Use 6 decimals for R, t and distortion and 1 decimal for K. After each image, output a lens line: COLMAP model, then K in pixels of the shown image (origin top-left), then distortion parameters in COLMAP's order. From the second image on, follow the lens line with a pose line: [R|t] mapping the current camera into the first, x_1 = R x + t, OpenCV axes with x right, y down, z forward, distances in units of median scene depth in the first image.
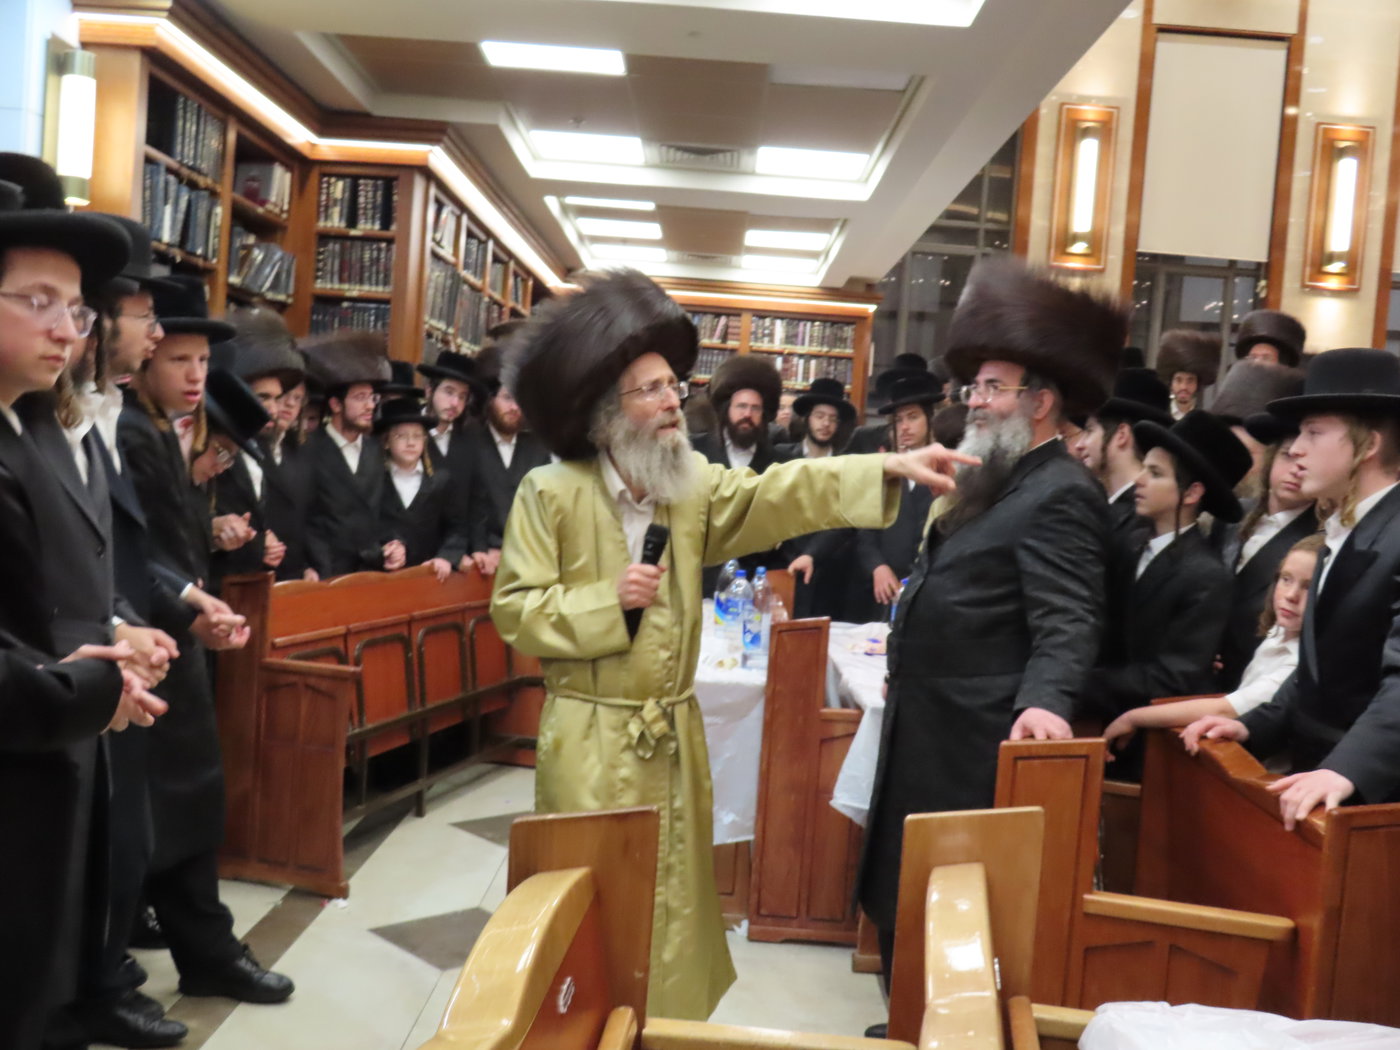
lens RADIAL K [[1380.4, 0, 699.8], [0, 1380.4, 525.1], [0, 0, 1]] dist [-0.023762, -0.005280]
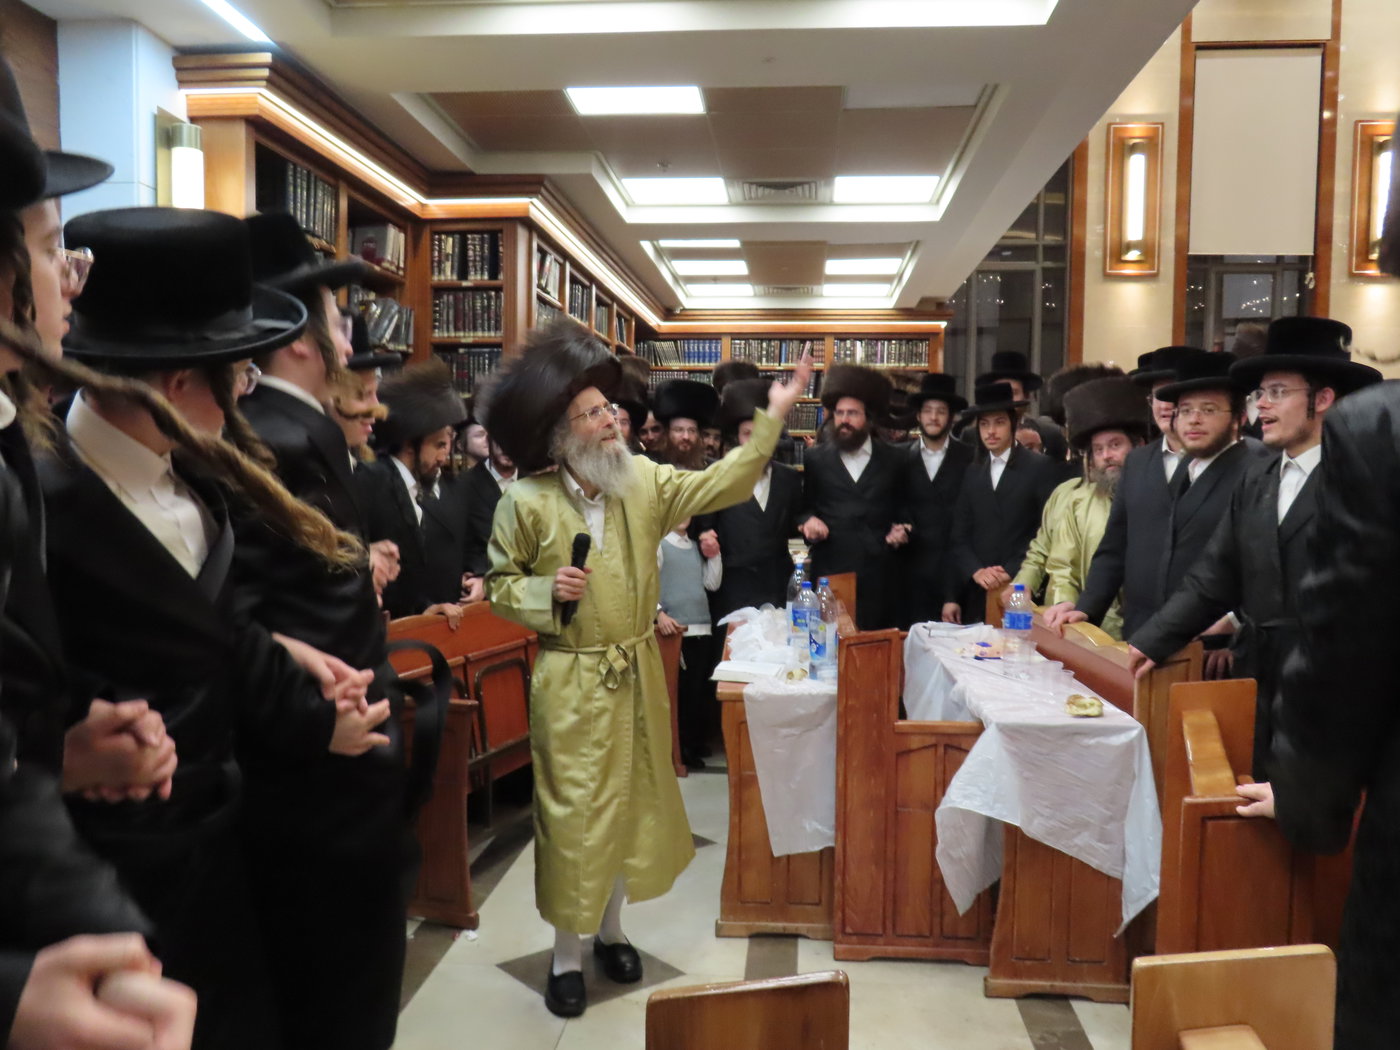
lens RADIAL K [[1167.8, 0, 698.6], [0, 1167.8, 524.3], [0, 0, 1]] dist [-0.017741, 0.005413]
pose [[0.995032, -0.057044, -0.081587, -0.004166], [0.056832, 0.998372, -0.004918, -0.008356], [0.081735, 0.000257, 0.996654, 0.099572]]
